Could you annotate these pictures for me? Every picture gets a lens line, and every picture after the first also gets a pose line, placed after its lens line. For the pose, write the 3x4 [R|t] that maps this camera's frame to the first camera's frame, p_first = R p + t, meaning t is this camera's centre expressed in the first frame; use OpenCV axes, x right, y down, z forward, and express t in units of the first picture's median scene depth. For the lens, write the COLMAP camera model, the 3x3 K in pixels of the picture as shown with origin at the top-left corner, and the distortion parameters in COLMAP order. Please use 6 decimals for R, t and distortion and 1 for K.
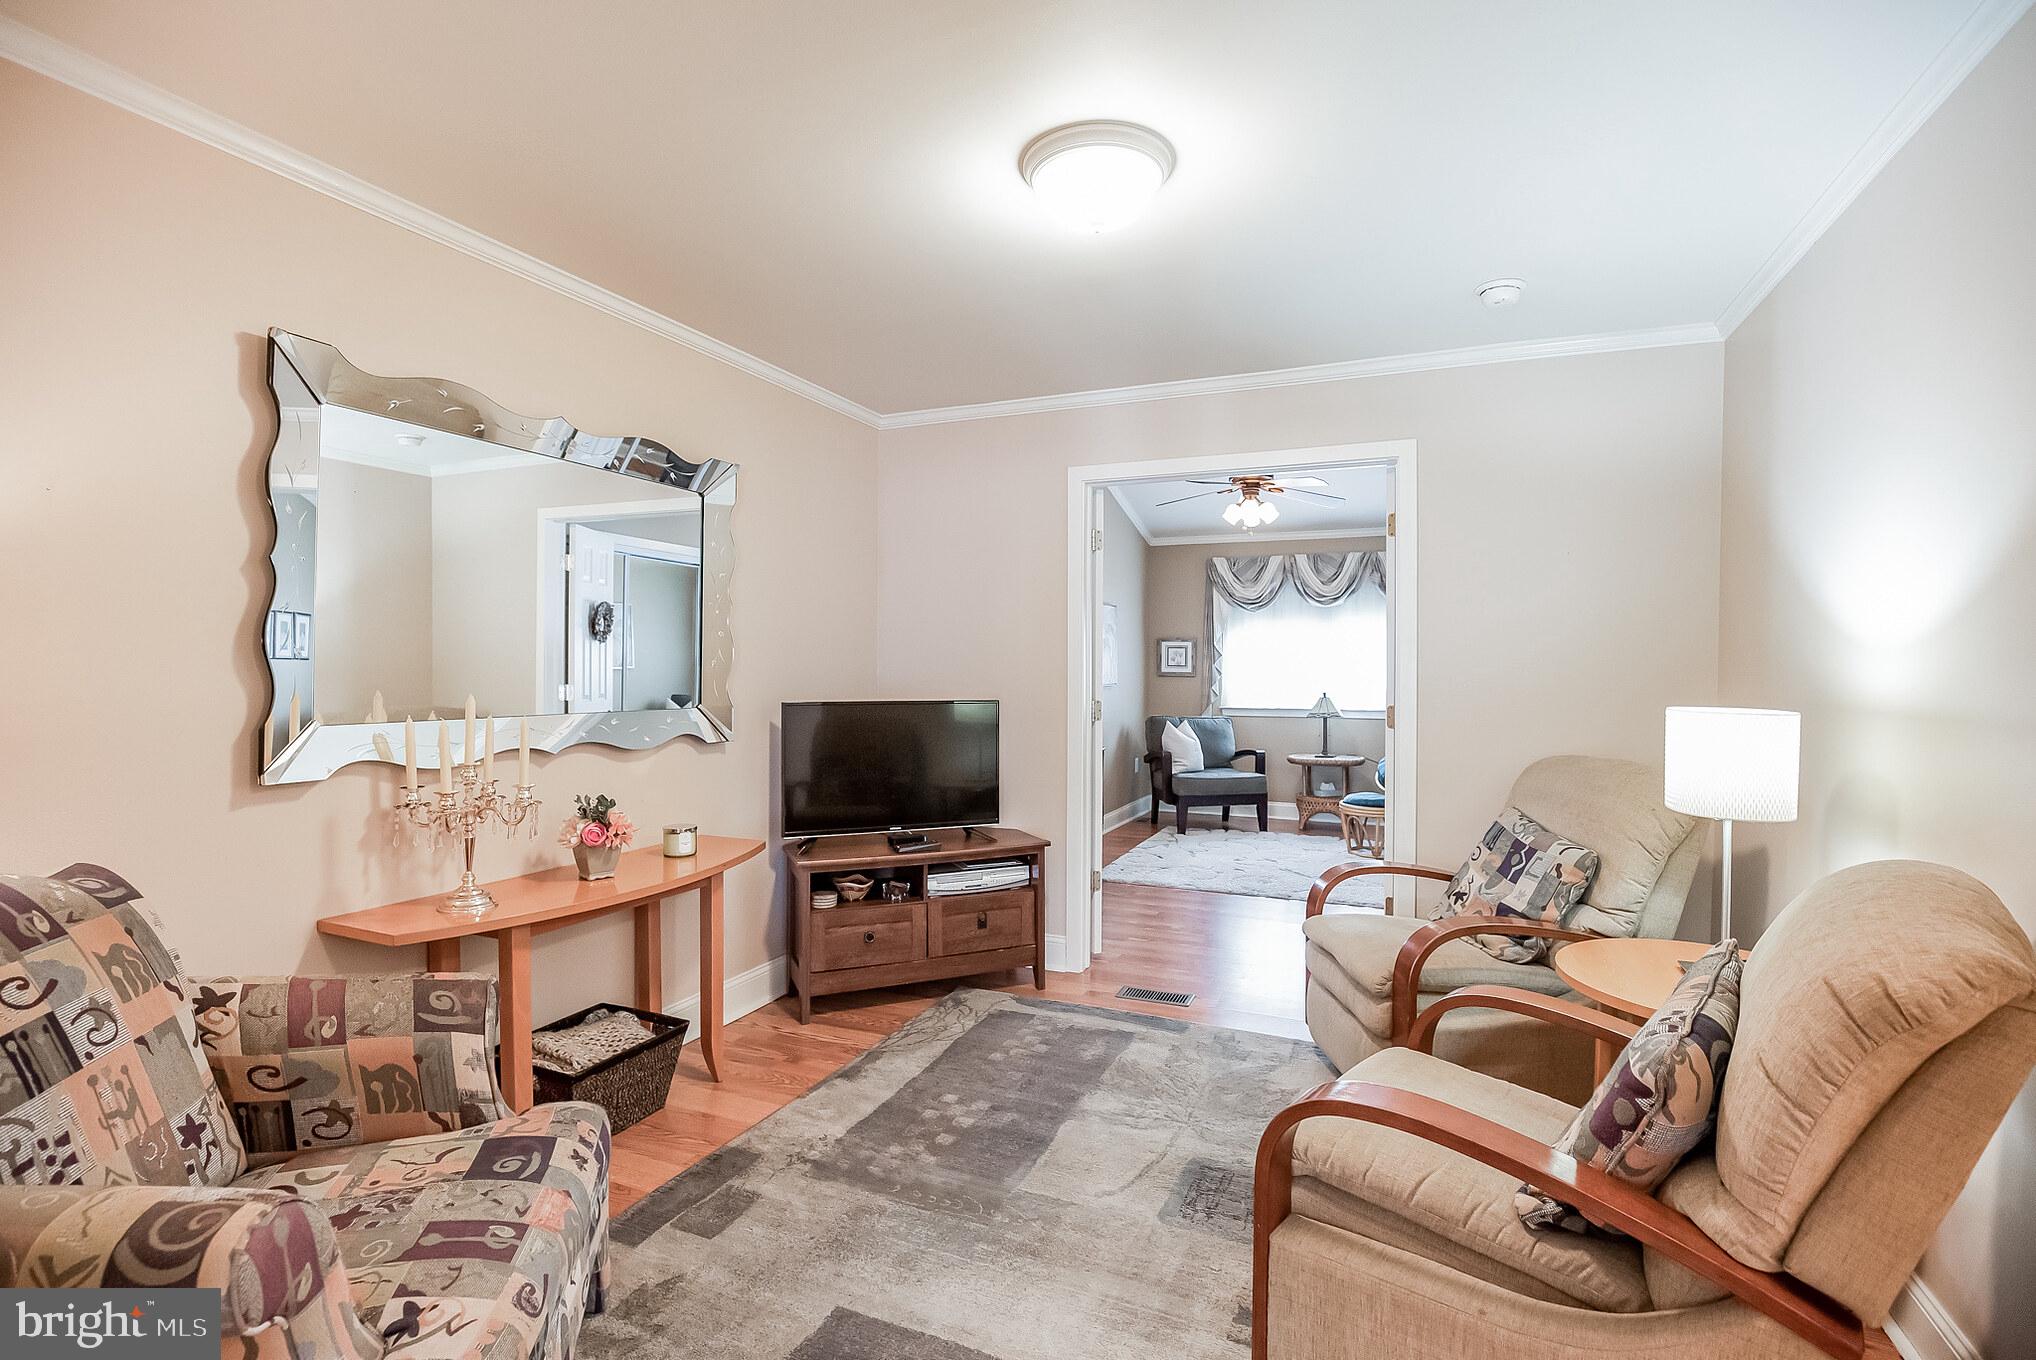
lens RADIAL K [[940.9, 0, 1010.8], [0, 940.9, 674.6], [0, 0, 1]] dist [-0.036411, 0.003062]
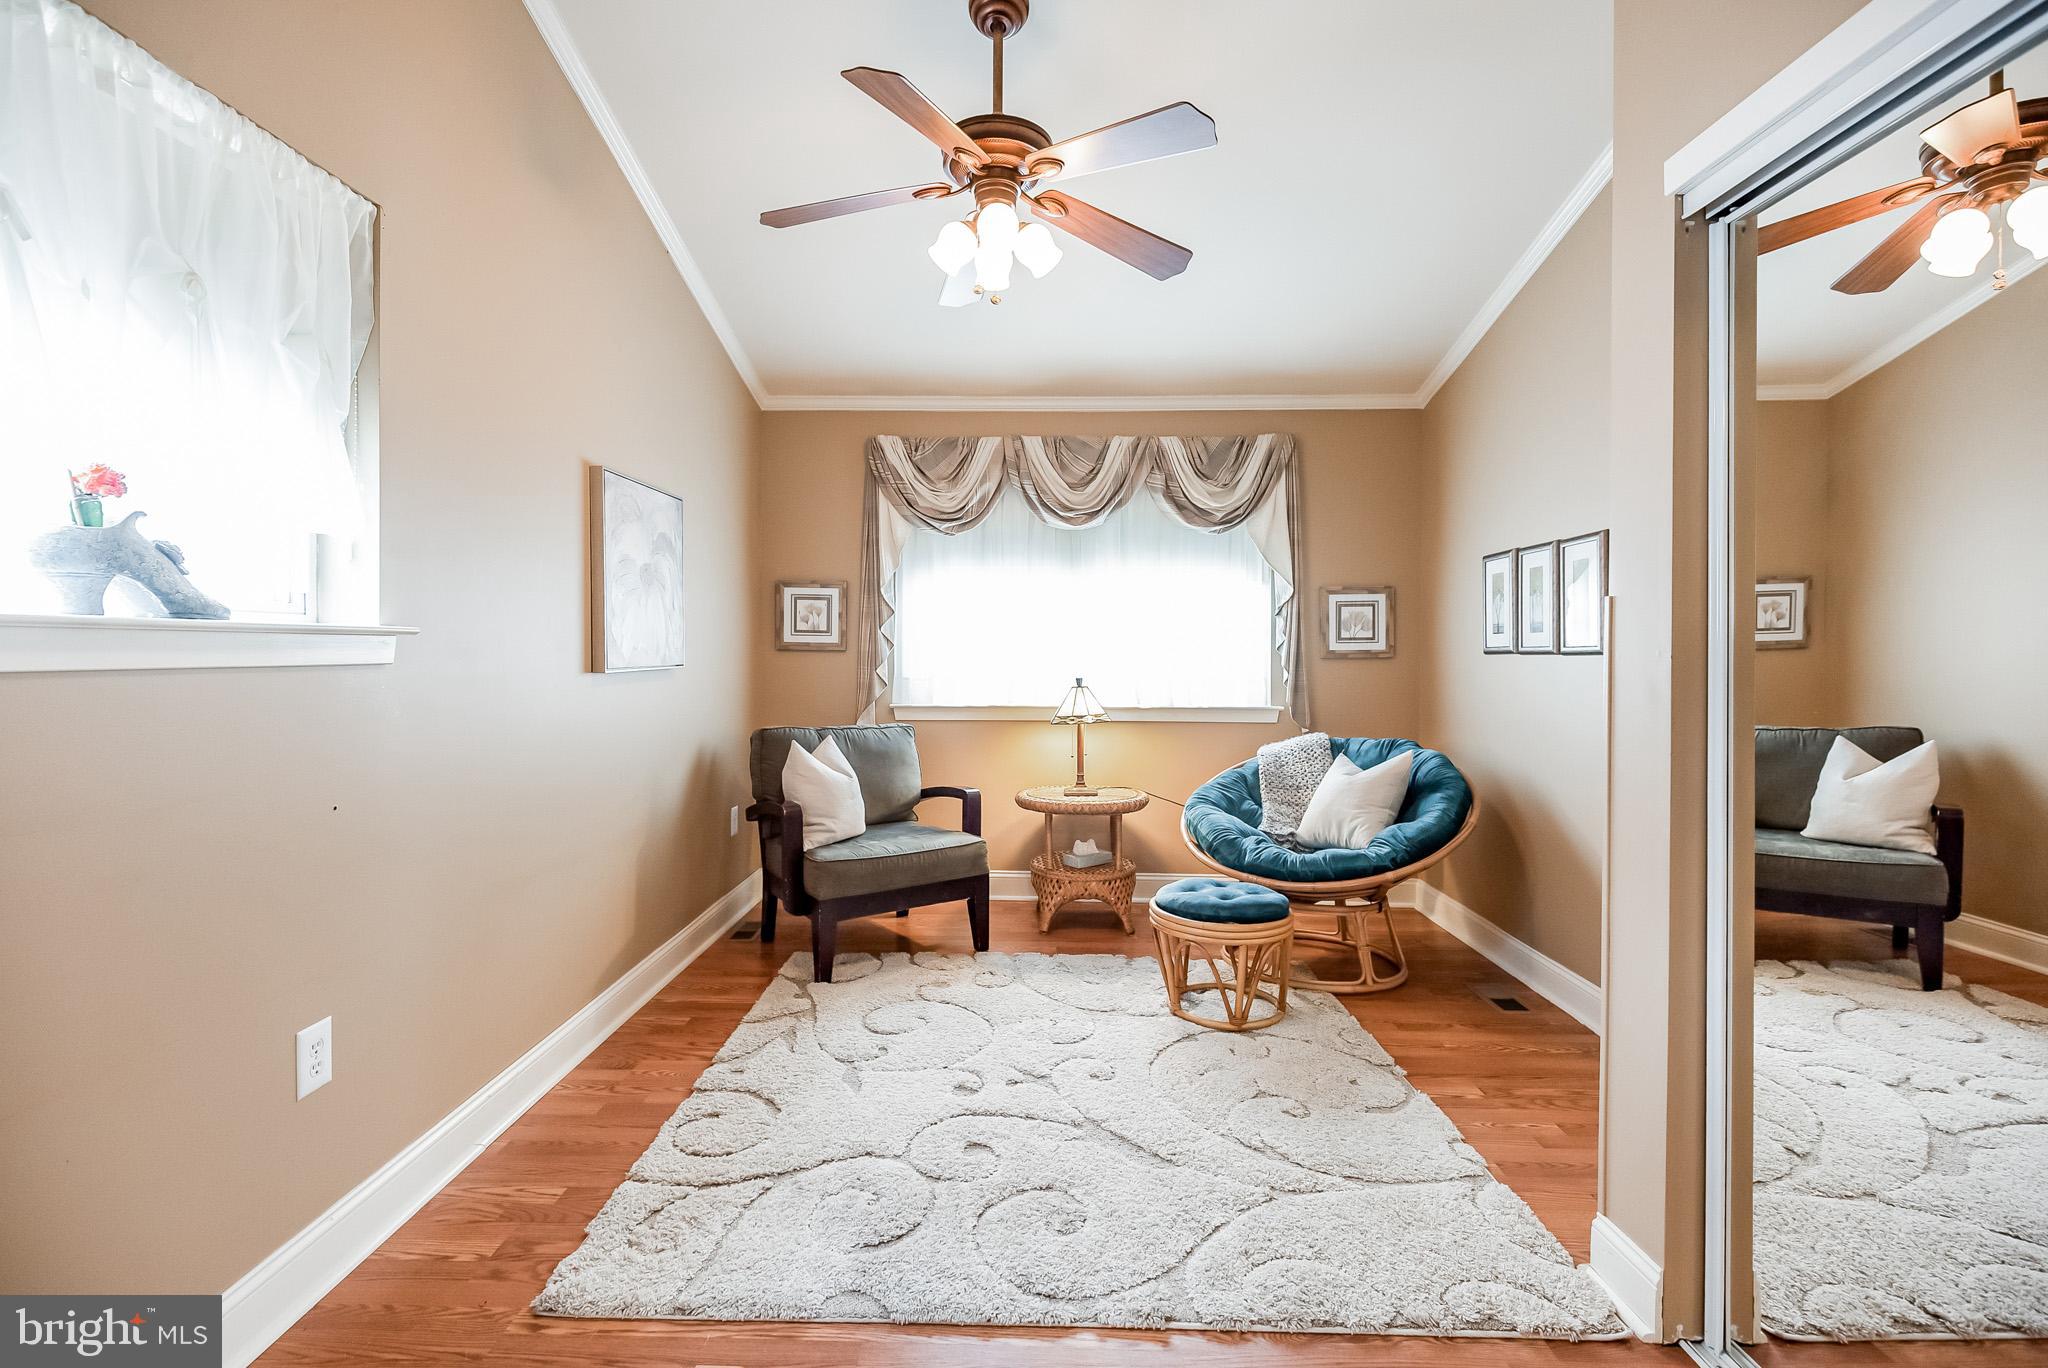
lens RADIAL K [[932.6, 0, 1011.7], [0, 932.6, 662.1], [0, 0, 1]] dist [-0.037590, -0.000058]
pose [[0.925749, -0.003724, 0.378121, 0.084529], [-0.000259, 0.999945, 0.010482, 0.002952], [-0.378139, -0.009802, 0.925697, 0.483287]]
